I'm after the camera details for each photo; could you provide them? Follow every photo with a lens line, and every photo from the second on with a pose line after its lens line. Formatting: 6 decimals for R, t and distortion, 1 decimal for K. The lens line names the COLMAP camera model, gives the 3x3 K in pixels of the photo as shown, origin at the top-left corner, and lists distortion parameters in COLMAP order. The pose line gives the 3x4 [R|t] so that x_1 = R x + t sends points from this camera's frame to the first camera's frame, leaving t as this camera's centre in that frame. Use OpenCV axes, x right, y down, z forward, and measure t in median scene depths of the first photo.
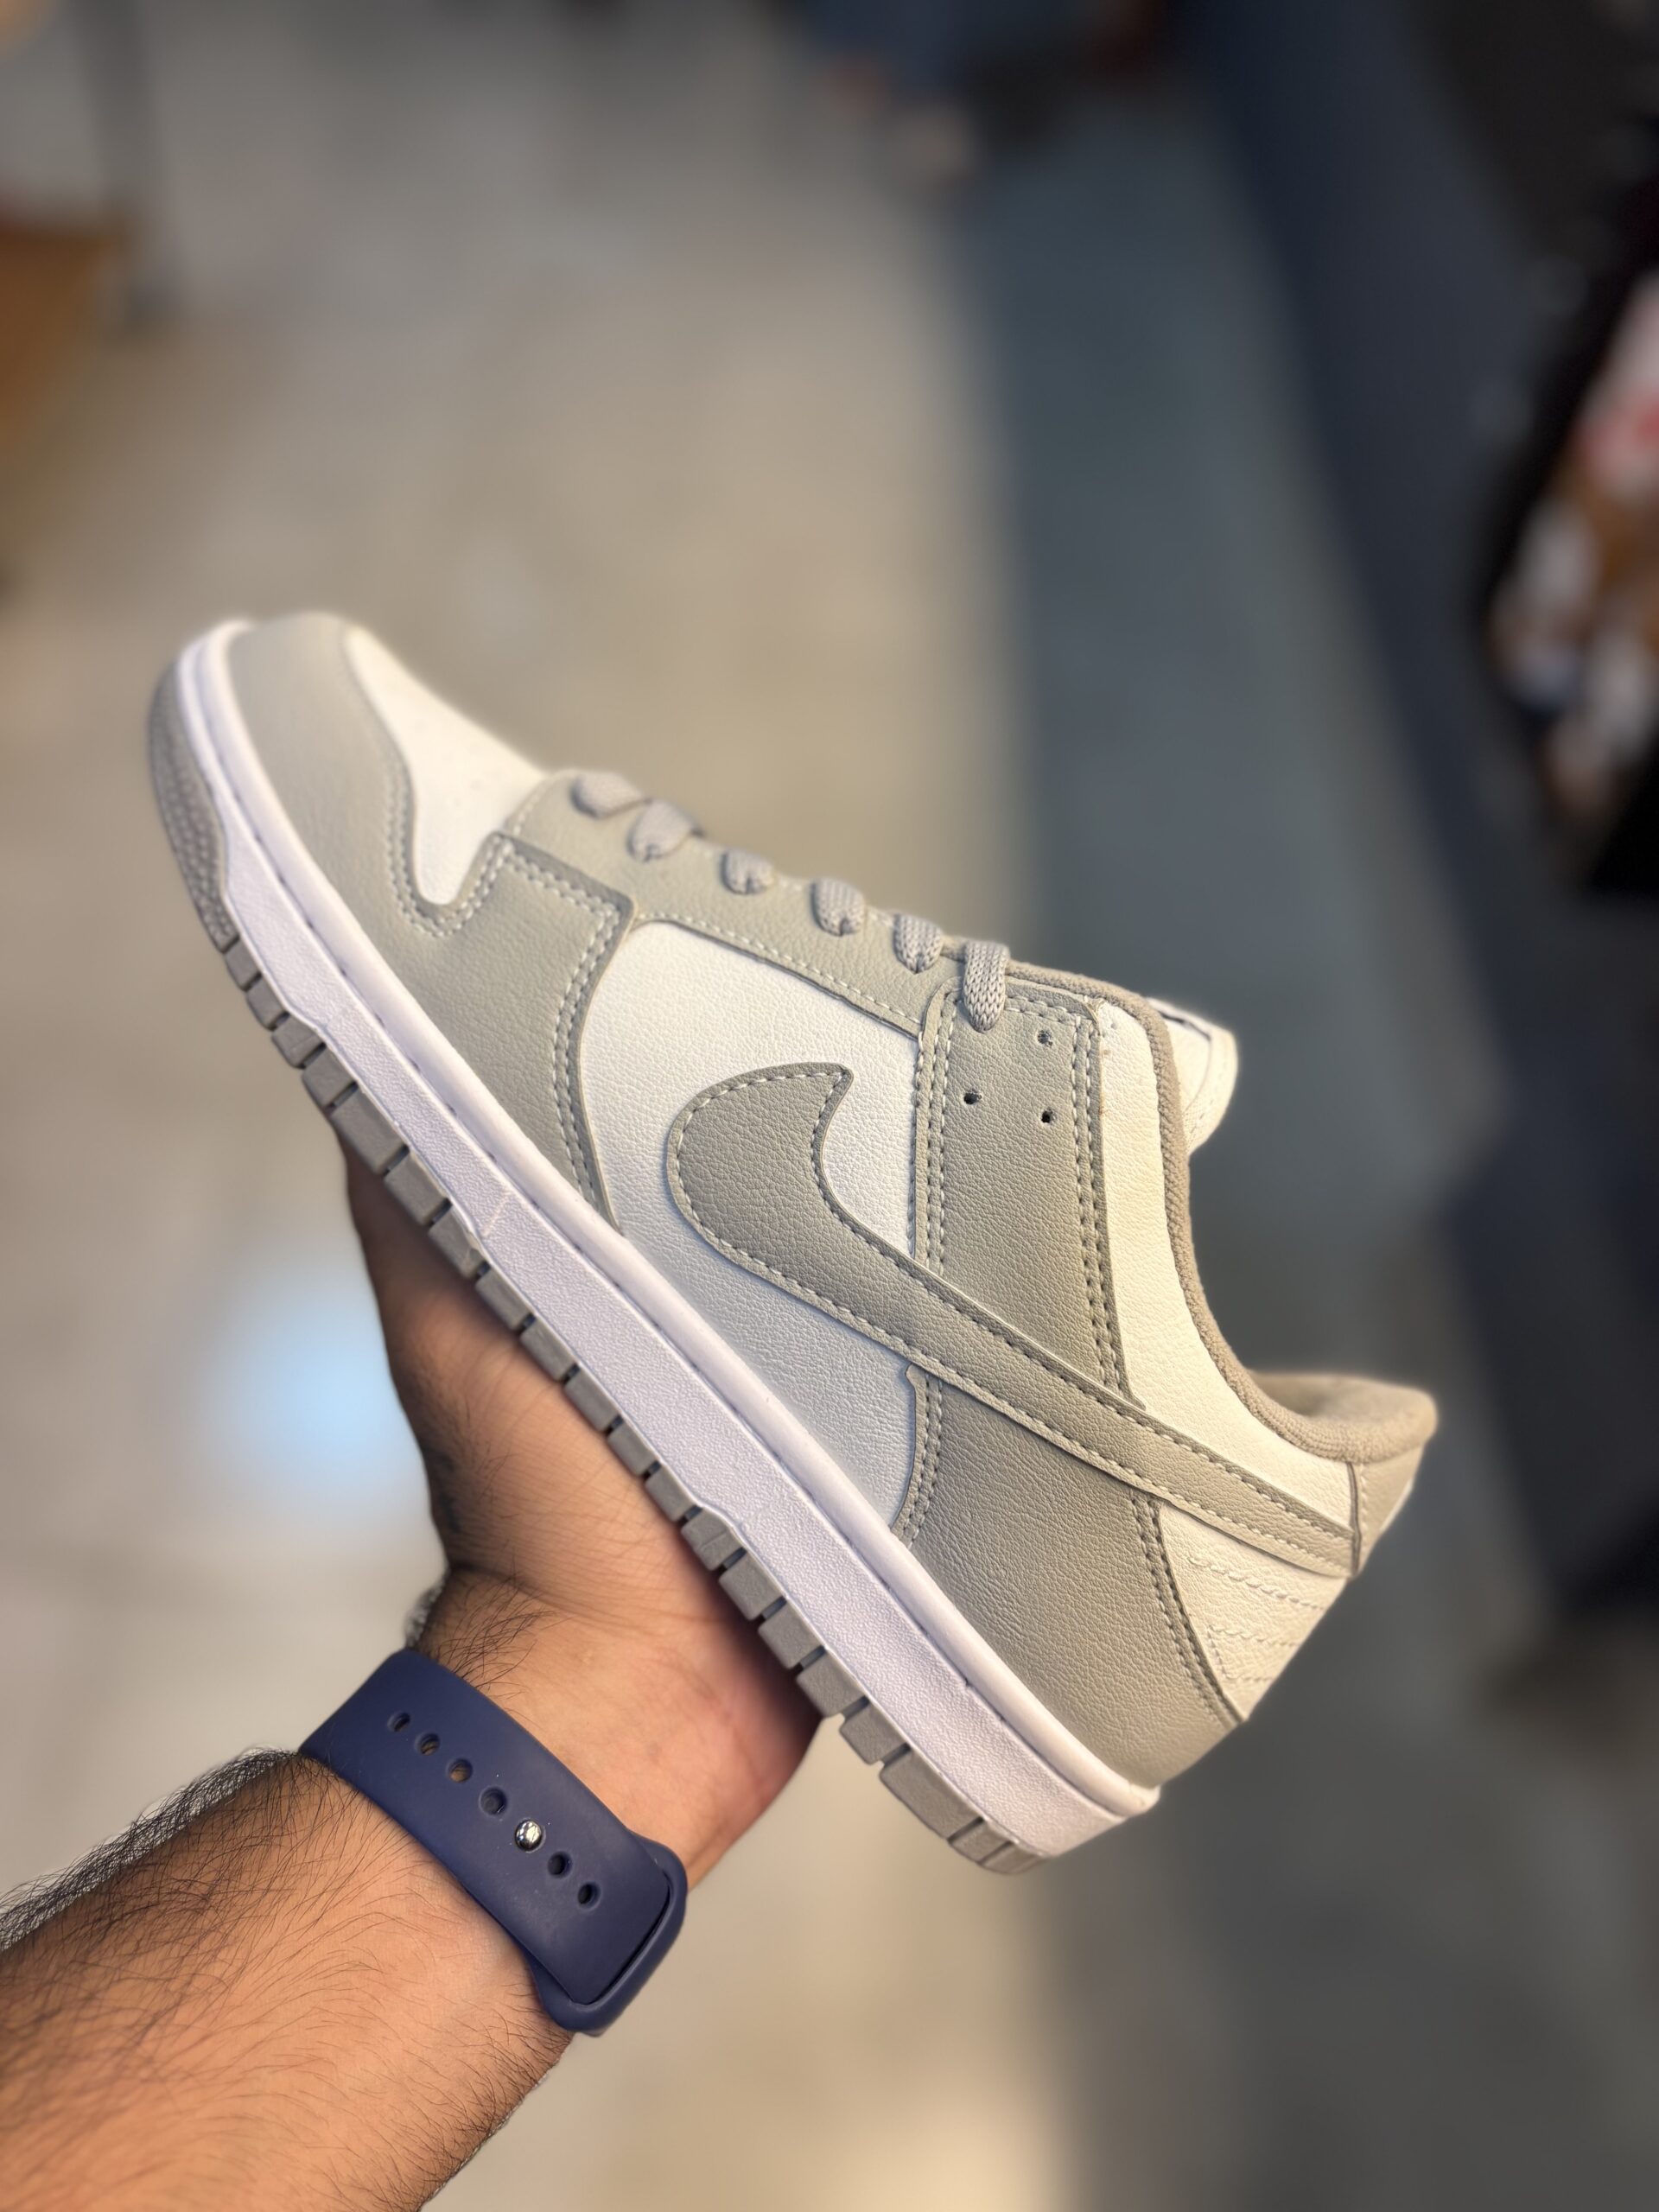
lens RADIAL K [[1665.3, 0, 774.7], [0, 1665.3, 1110.2], [0, 0, 1]] dist [0.139340, -0.467356]
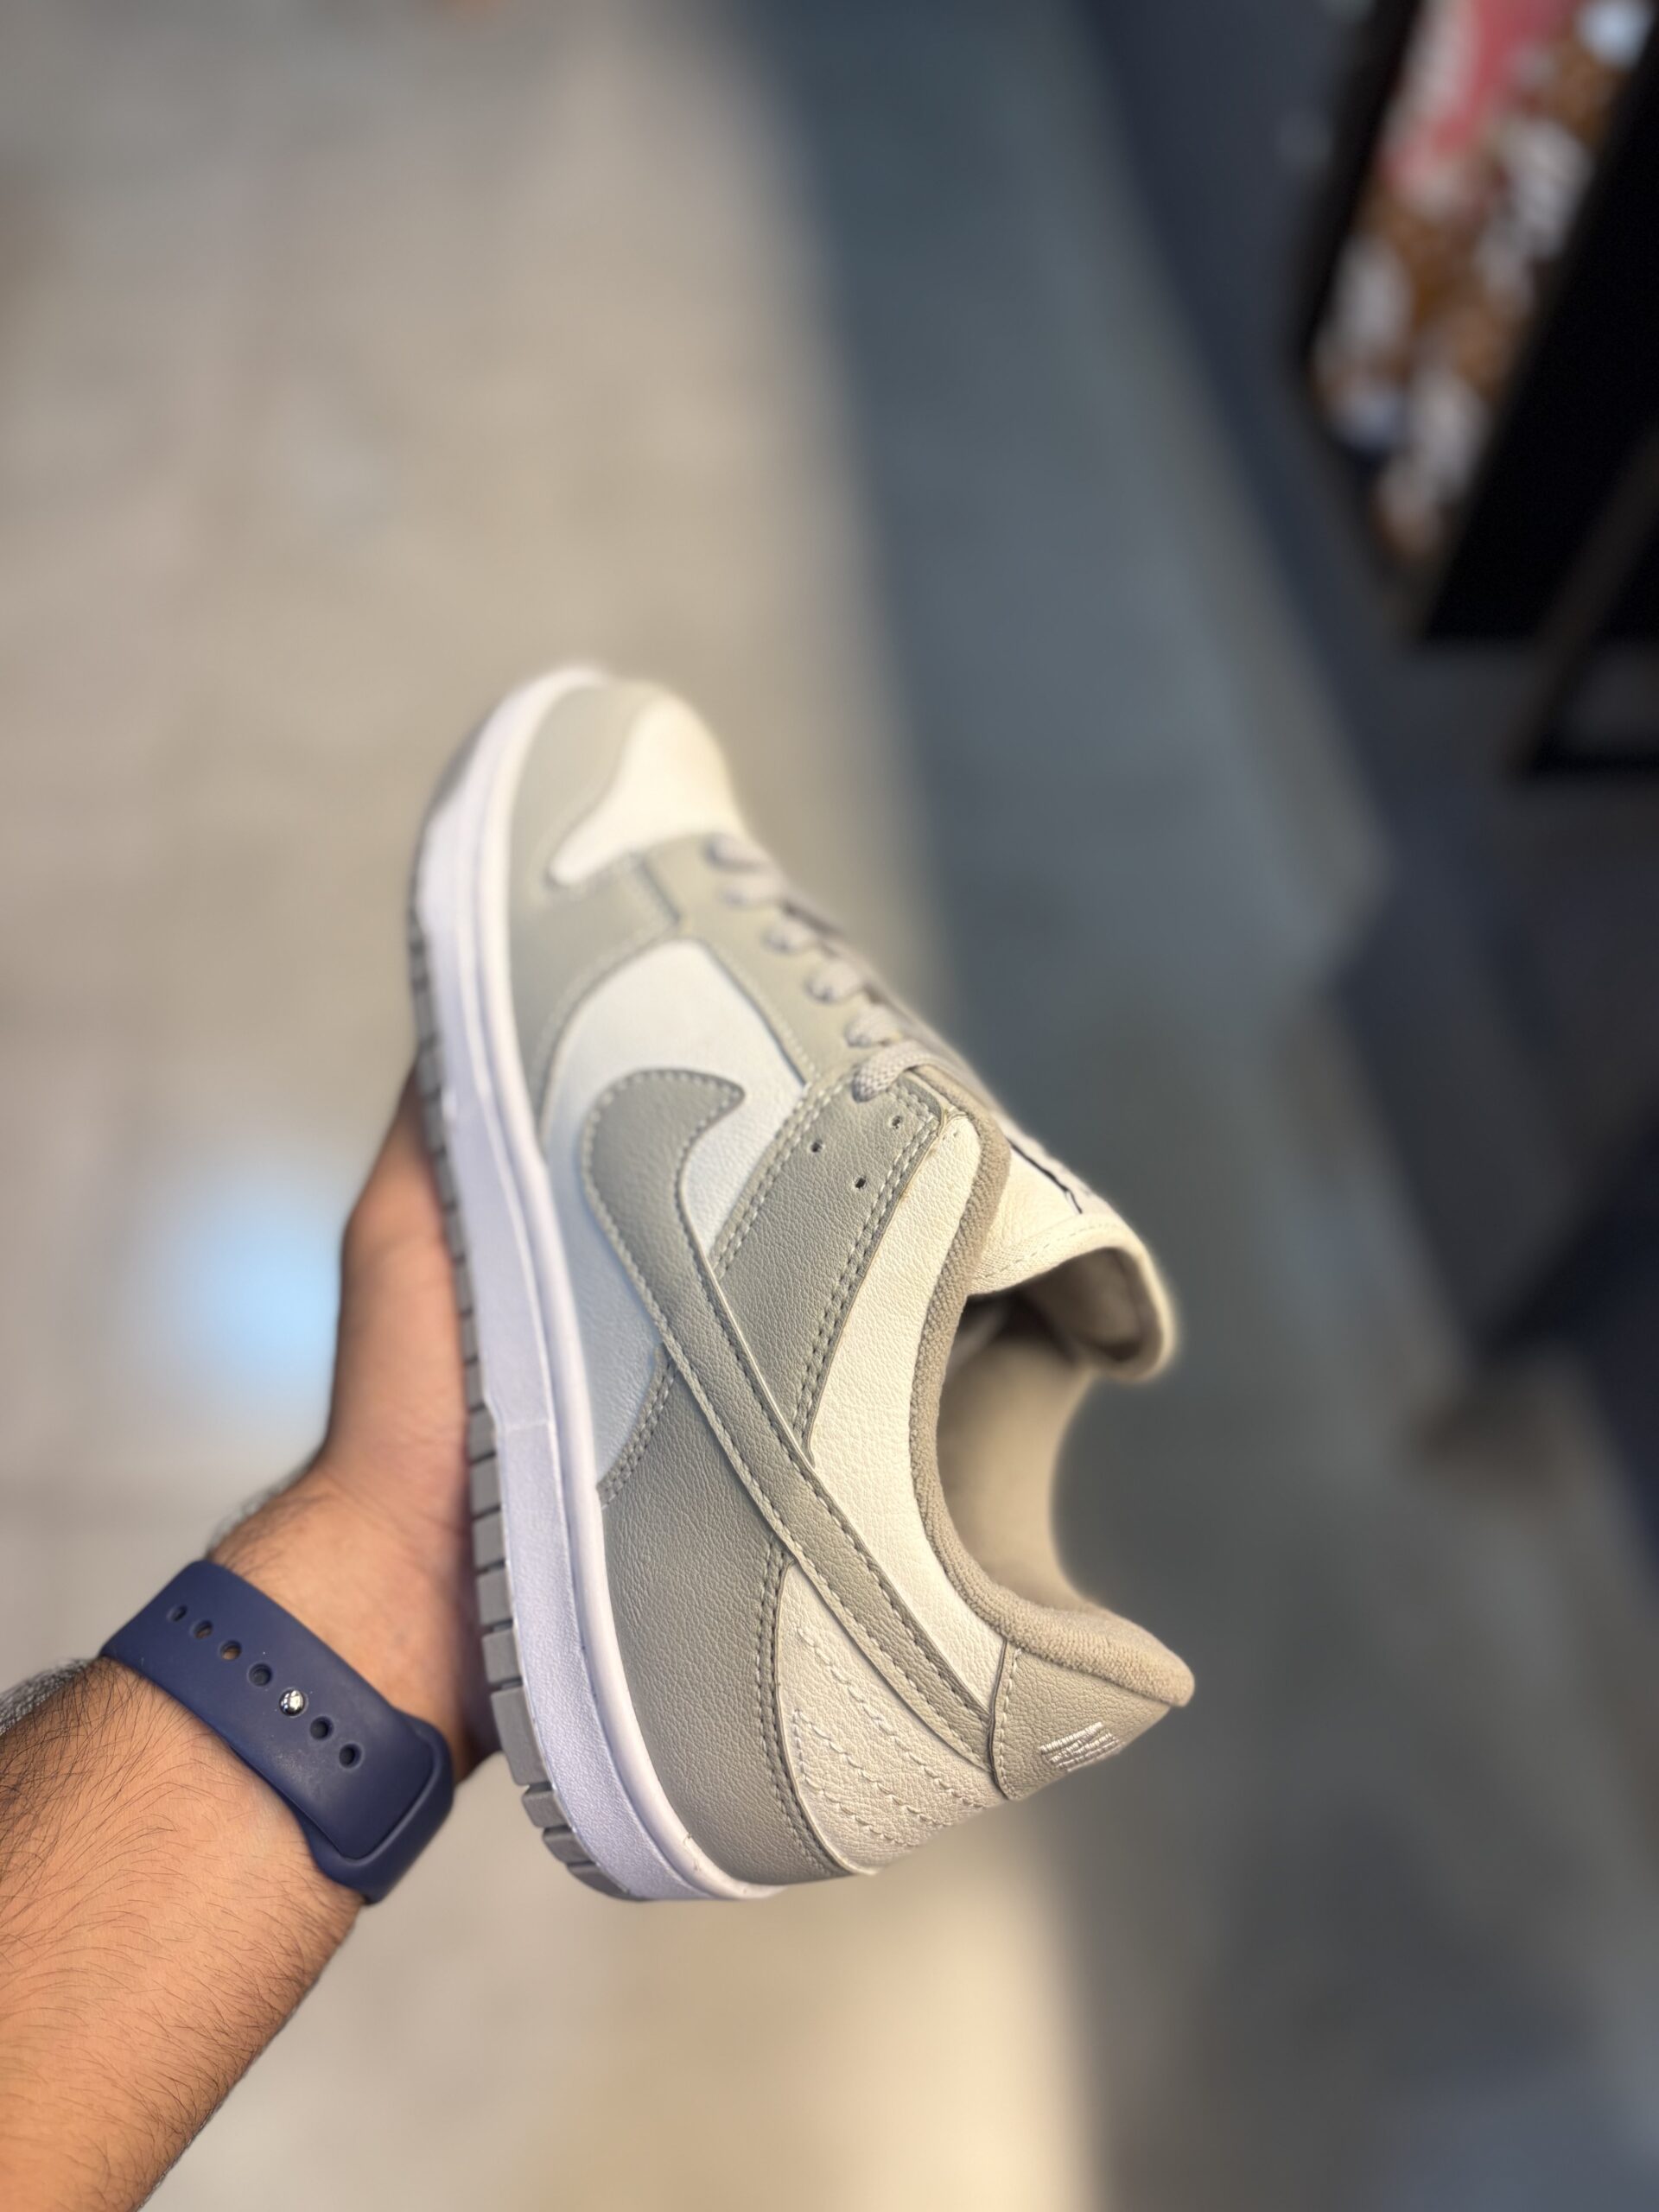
lens RADIAL K [[1665.3, 0, 774.7], [0, 1665.3, 1110.2], [0, 0, 1]] dist [0.139340, -0.467356]
pose [[0.831219, 0.347117, -0.434264, 0.554872], [-0.426827, 0.898961, -0.098425, 0.089001], [0.356222, 0.267168, 0.895392, 0.000936]]
